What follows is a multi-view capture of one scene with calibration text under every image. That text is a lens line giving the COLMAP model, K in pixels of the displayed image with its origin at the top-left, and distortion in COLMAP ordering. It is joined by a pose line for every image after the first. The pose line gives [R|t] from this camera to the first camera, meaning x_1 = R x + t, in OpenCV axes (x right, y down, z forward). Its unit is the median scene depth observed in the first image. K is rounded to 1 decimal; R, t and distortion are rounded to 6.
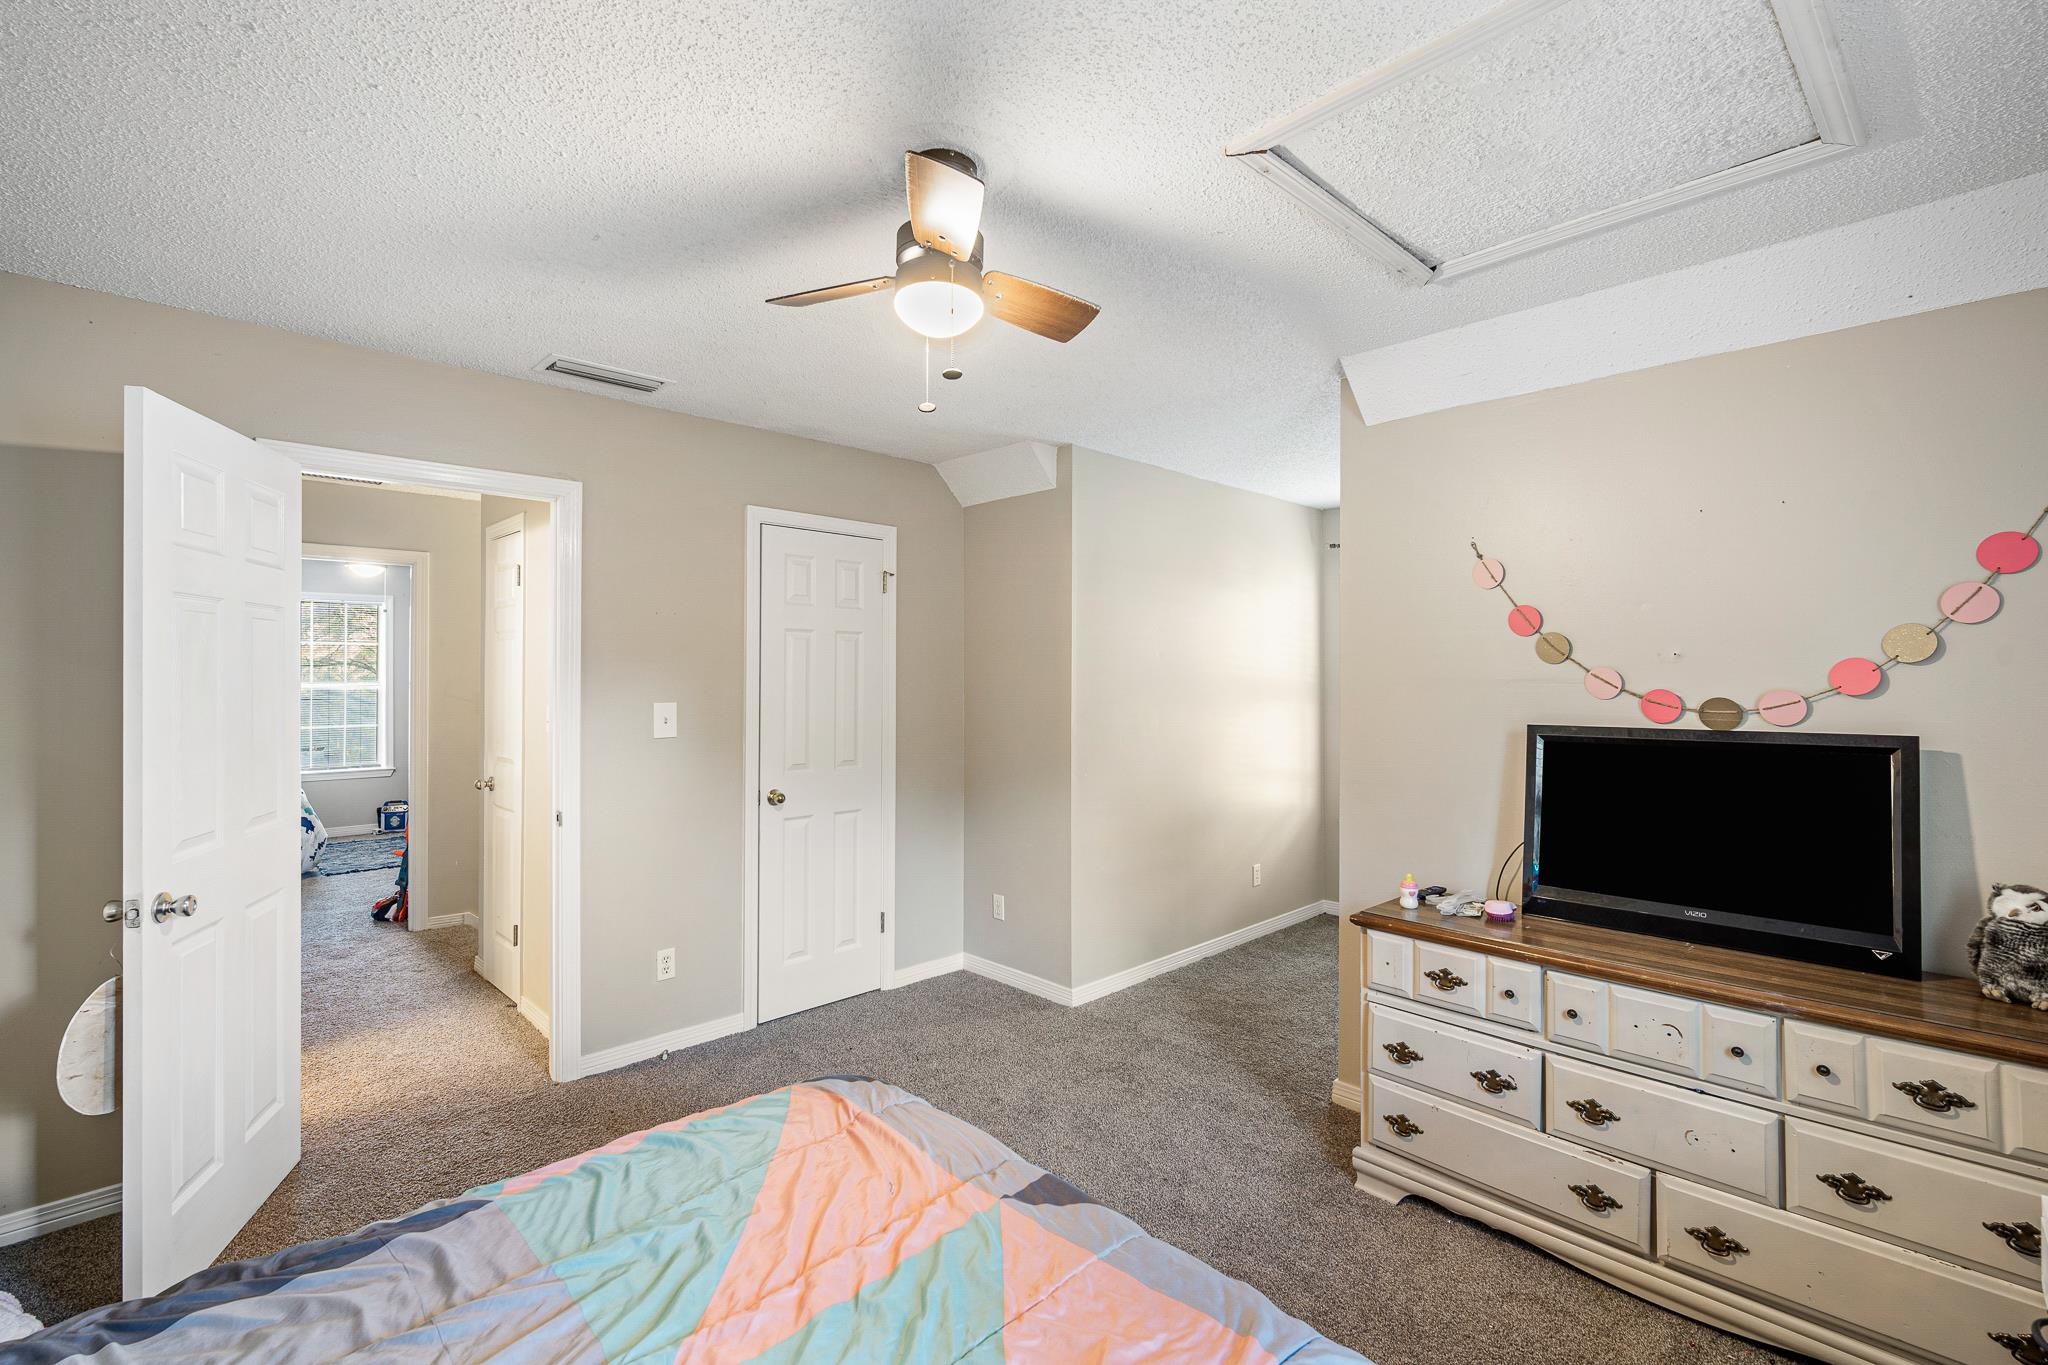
lens RADIAL K [[899.3, 0, 1025.4], [0, 899.3, 676.2], [0, 0, 1]] dist [-0.005213, 0.000183]
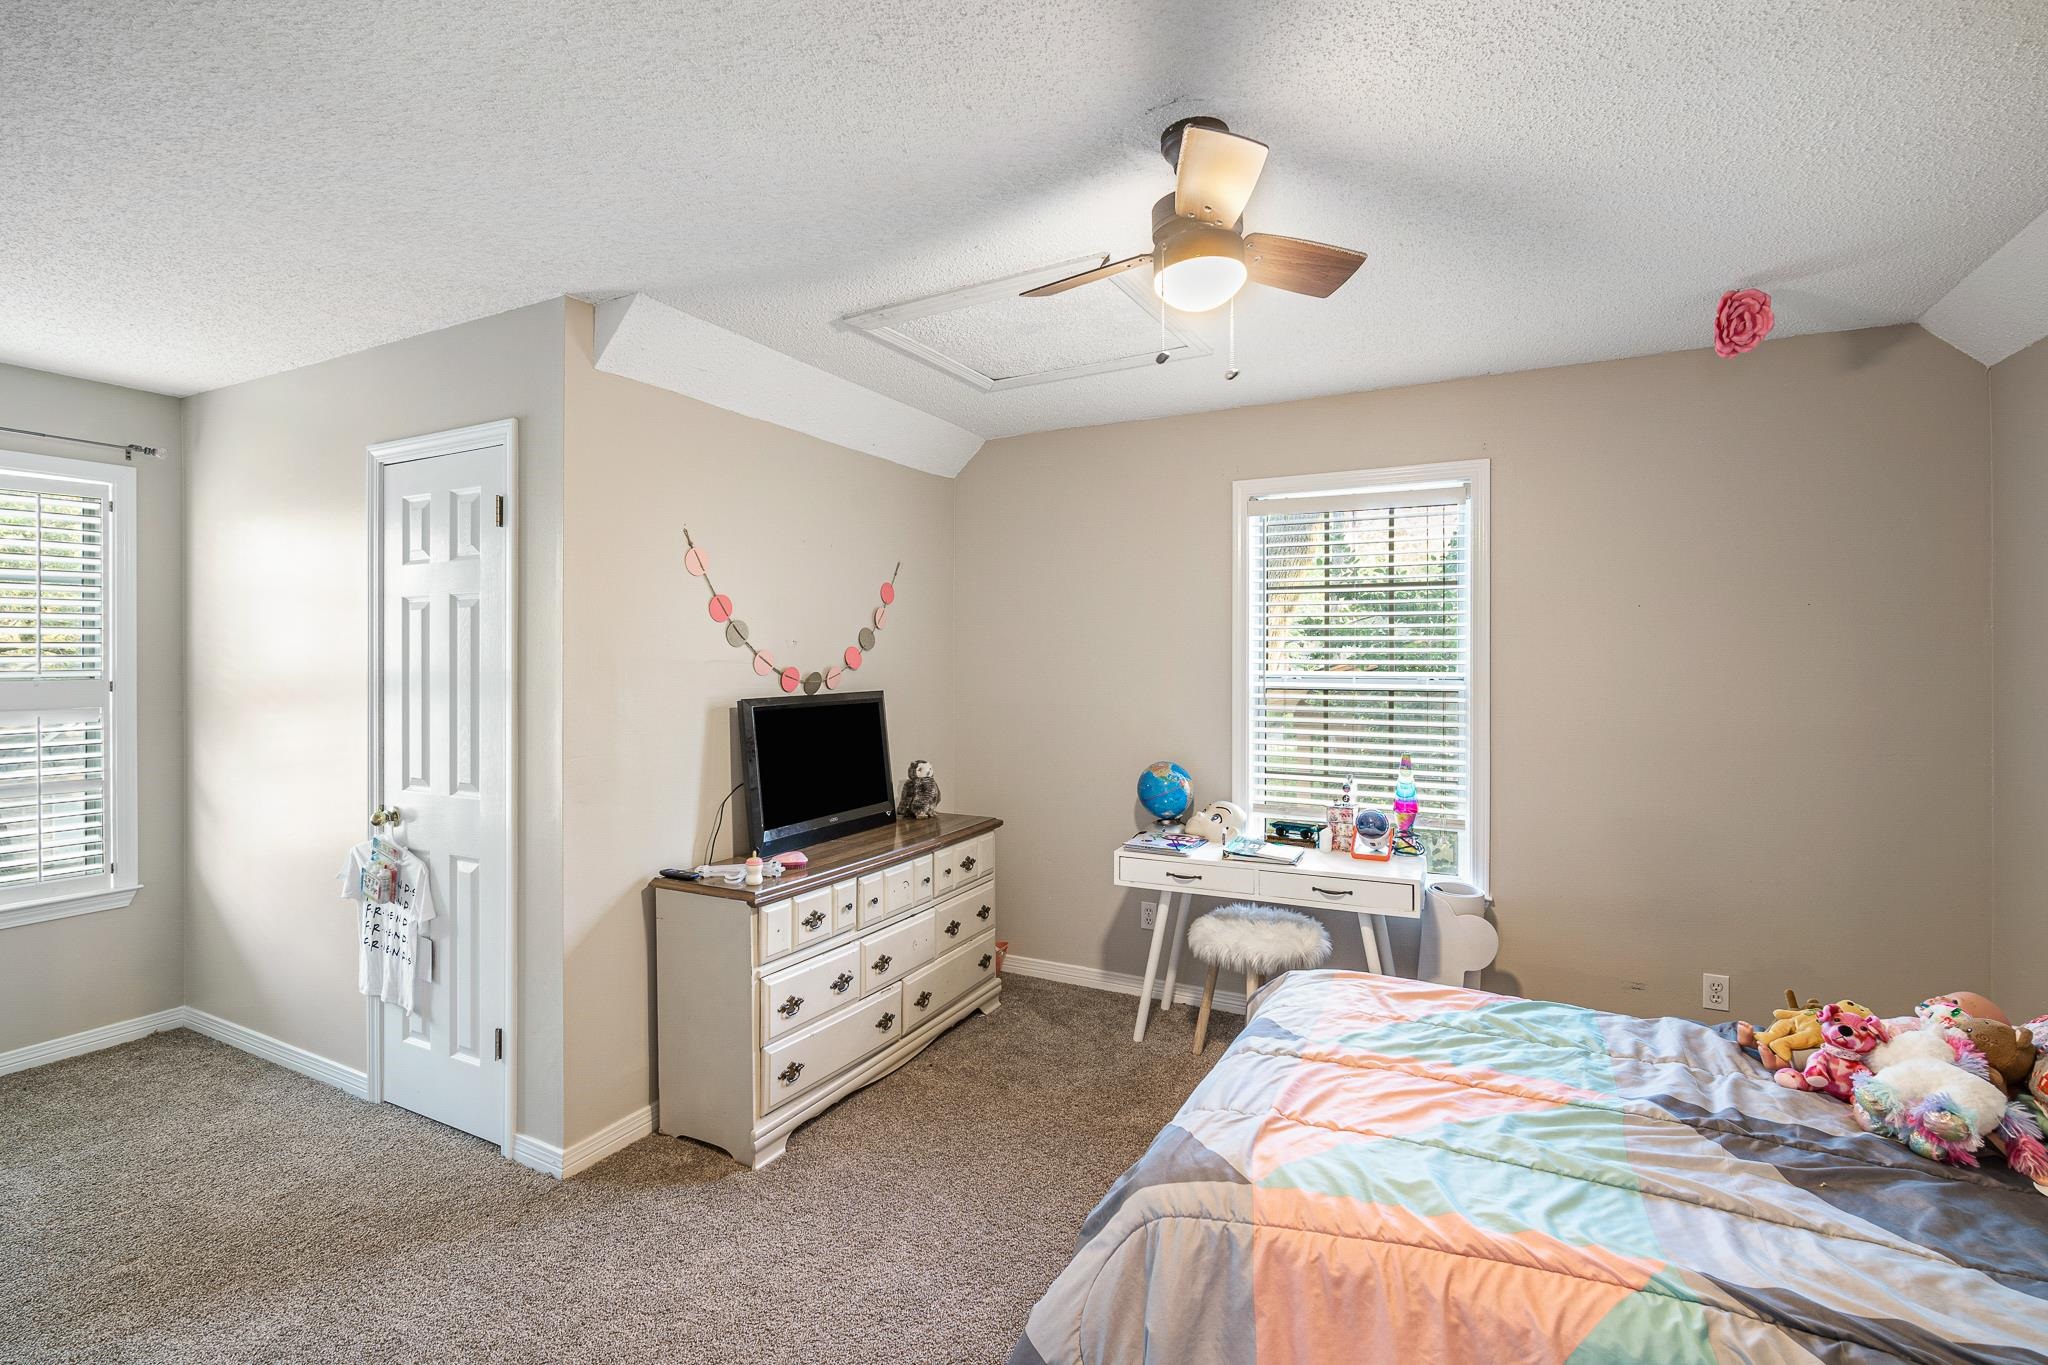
lens RADIAL K [[899.3, 0, 1029.8], [0, 899.3, 666.7], [0, 0, 1]] dist [-0.005213, 0.000183]
pose [[-0.293407, -0.007079, 0.955962, -0.762159], [0.003138, 0.999960, 0.008367, 0.004323], [-0.955983, 0.005455, -0.293373, 1.140561]]
